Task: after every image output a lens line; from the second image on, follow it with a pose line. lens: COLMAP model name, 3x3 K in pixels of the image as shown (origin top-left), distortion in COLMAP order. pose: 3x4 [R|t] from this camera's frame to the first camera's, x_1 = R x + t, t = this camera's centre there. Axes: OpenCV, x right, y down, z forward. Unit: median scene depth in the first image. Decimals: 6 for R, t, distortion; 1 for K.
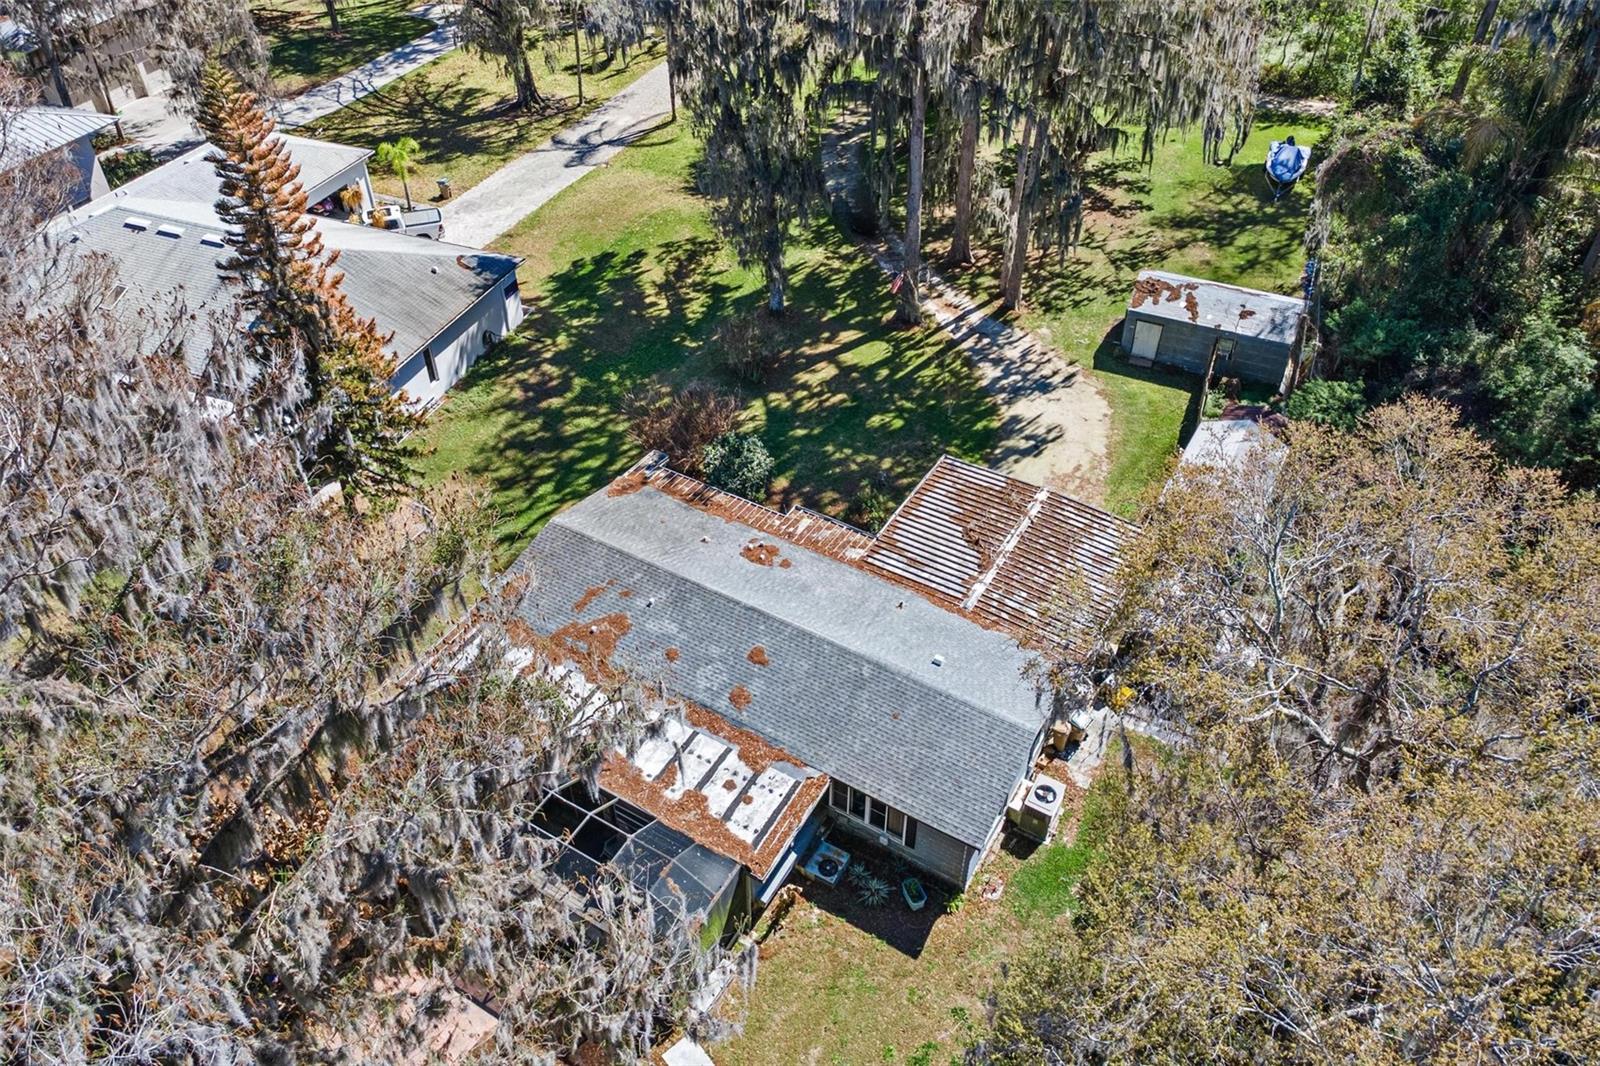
lens RADIAL K [[1167.0, 0, 806.0], [0, 1167.0, 484.0], [0, 0, 1]] dist [0.053380, -0.063459]
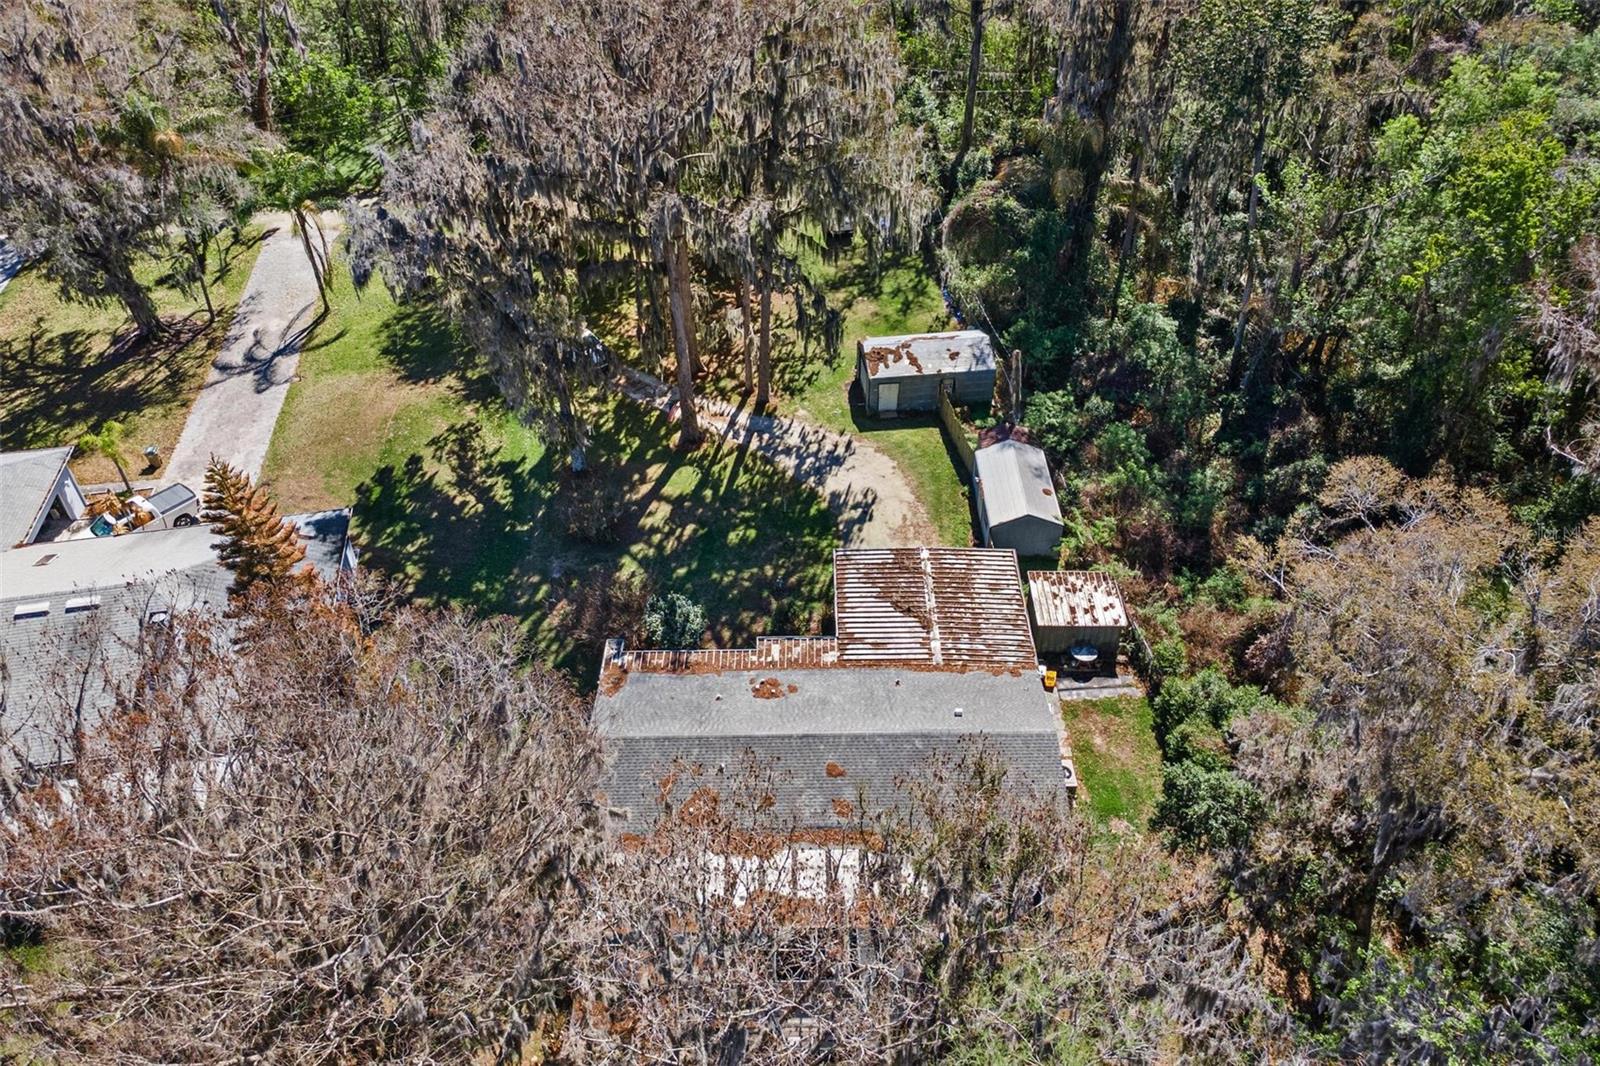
lens RADIAL K [[1167.0, 0, 806.0], [0, 1167.0, 484.0], [0, 0, 1]] dist [0.053380, -0.063459]
pose [[0.853976, -0.336946, 0.396475, -0.299818], [0.336681, 0.938810, 0.072668, -0.154178], [-0.396700, 0.071429, 0.915165, -0.082035]]
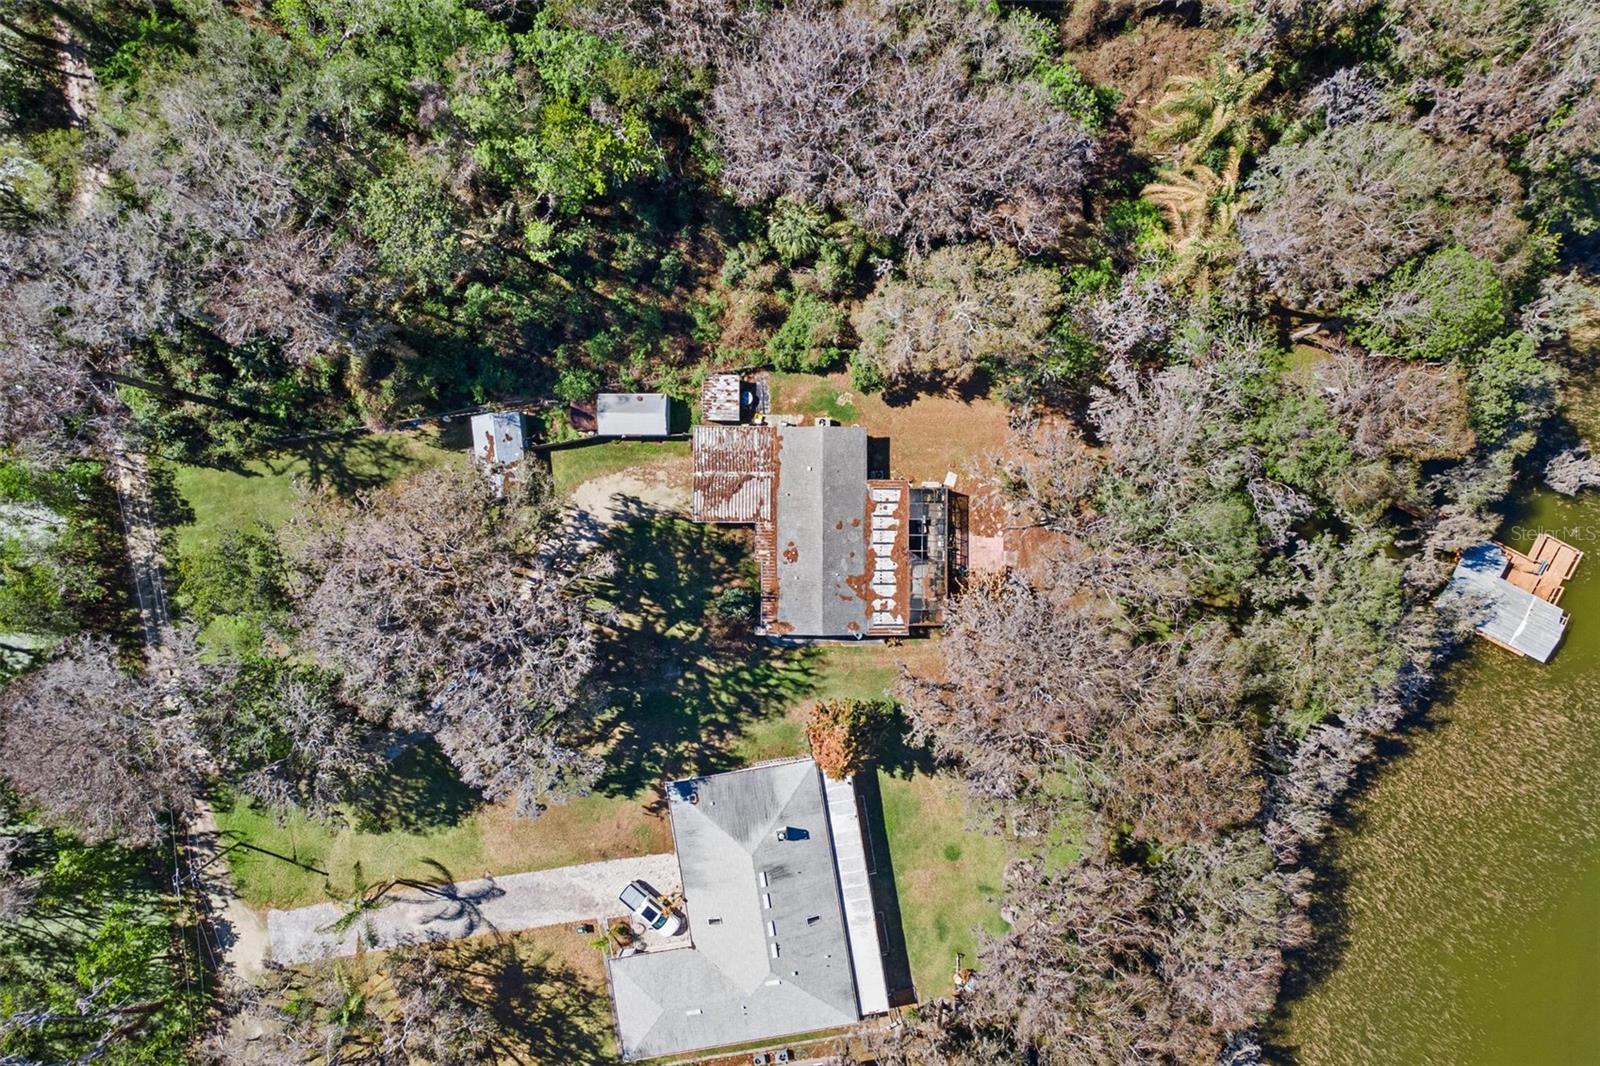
lens RADIAL K [[1167.0, 0, 806.0], [0, 1167.0, 484.0], [0, 0, 1]] dist [0.053380, -0.063459]
pose [[-0.510970, -0.858869, -0.035410, 0.124751], [0.526805, -0.345433, 0.776629, -1.361544], [-0.679254, 0.378180, 0.628963, -0.499462]]
